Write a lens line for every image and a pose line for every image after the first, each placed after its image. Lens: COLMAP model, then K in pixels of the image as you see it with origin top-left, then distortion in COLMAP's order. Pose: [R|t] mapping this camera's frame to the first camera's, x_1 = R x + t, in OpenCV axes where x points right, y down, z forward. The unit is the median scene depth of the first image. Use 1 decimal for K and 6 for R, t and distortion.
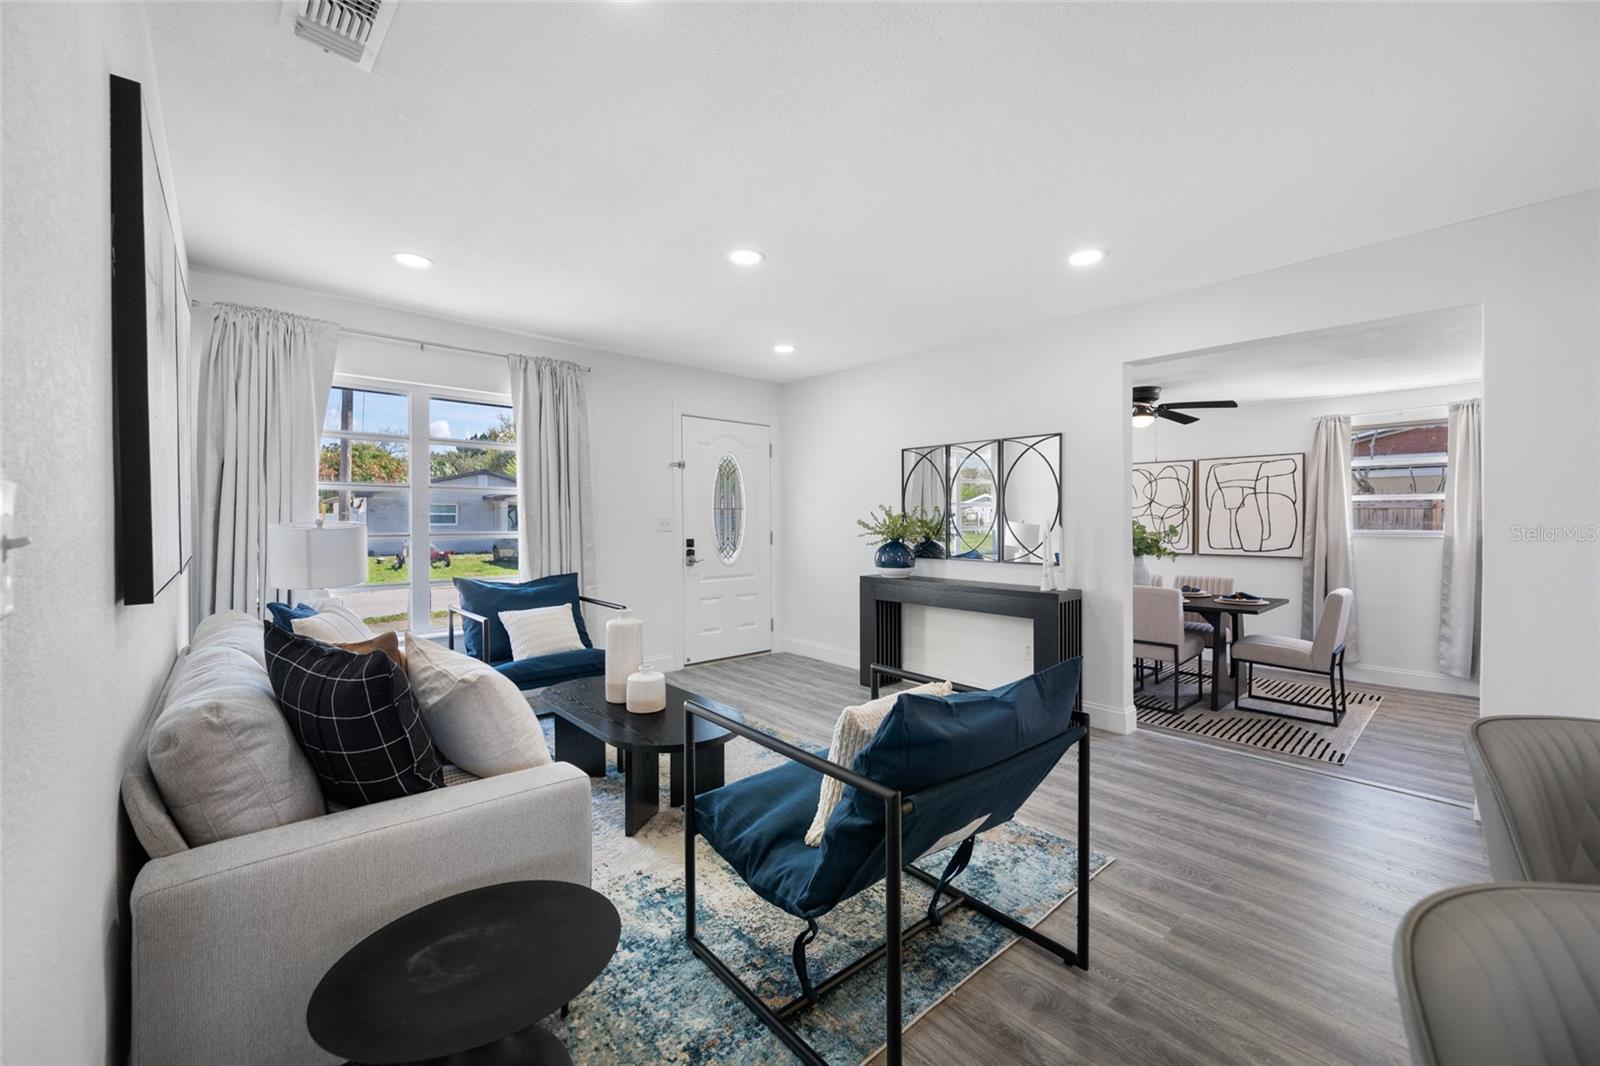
lens RADIAL K [[656.7, 0, 786.9], [0, 656.7, 527.3], [0, 0, 1]] dist [-0.017669, 0.000015]
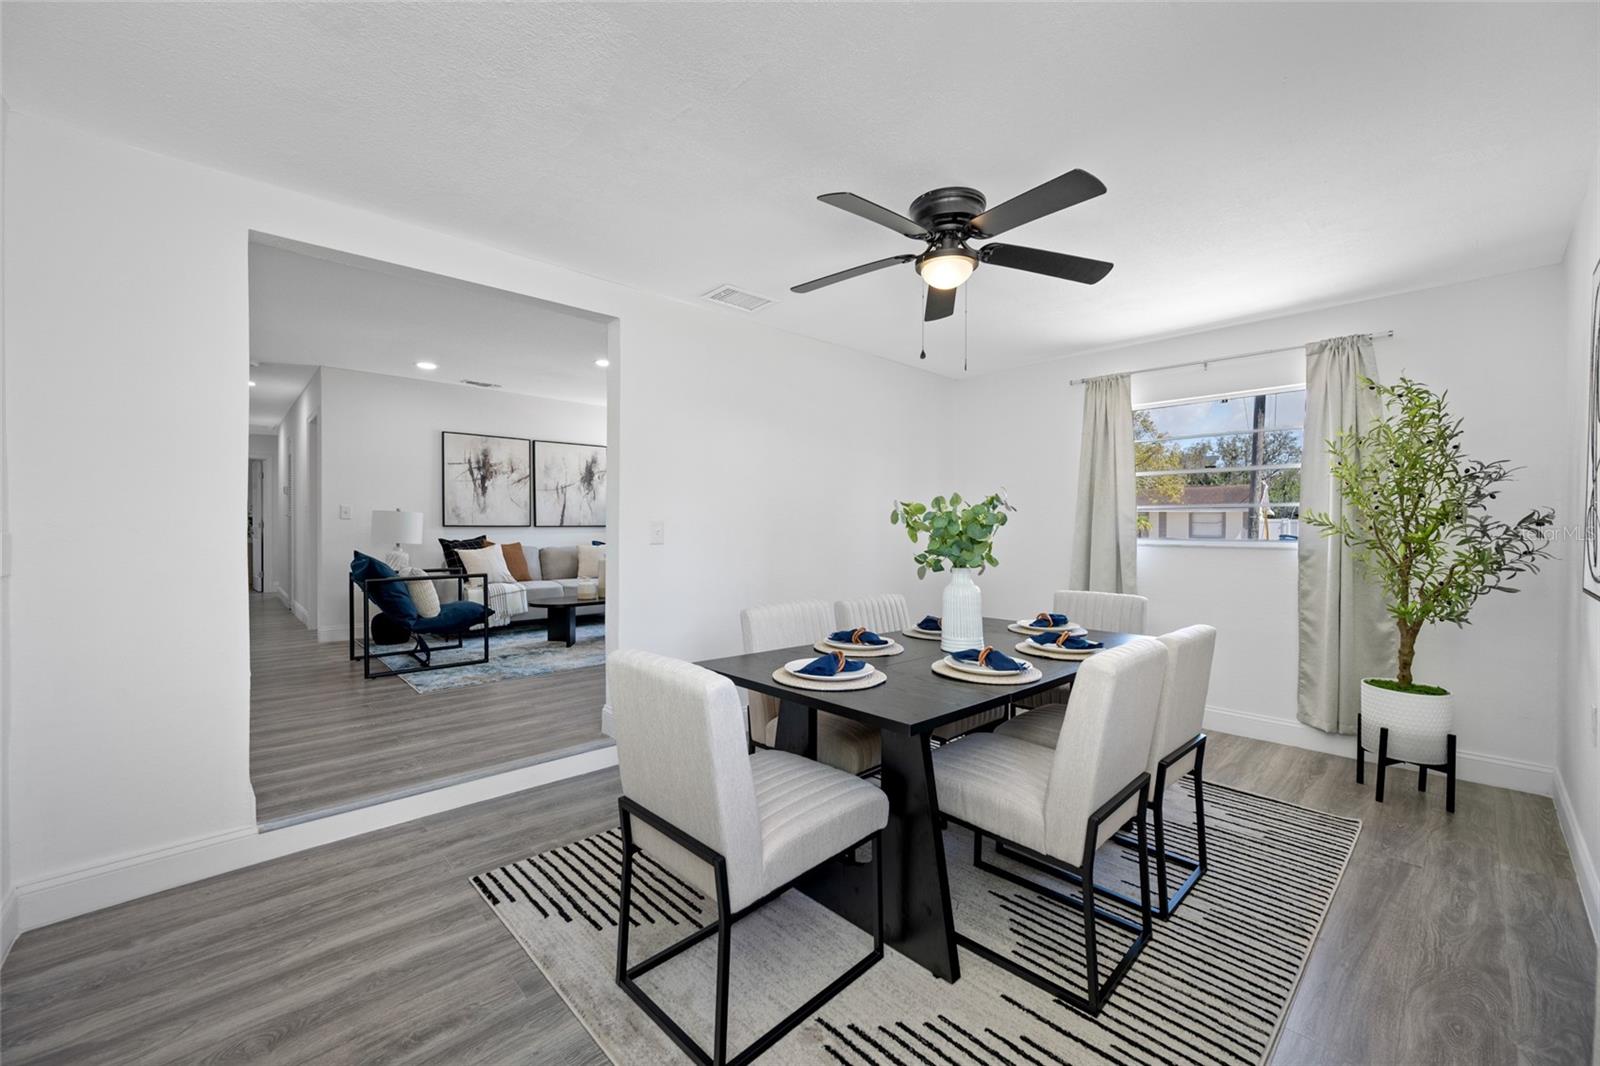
lens RADIAL K [[631.6, 0, 802.1], [0, 631.6, 535.2], [0, 0, 1]] dist [-0.001877, 0.000250]
pose [[0.058363, 0.010613, -0.998239, 1.000729], [-0.012327, 0.999875, 0.009909, 0.021750], [0.998219, 0.011727, 0.058487, 0.861198]]
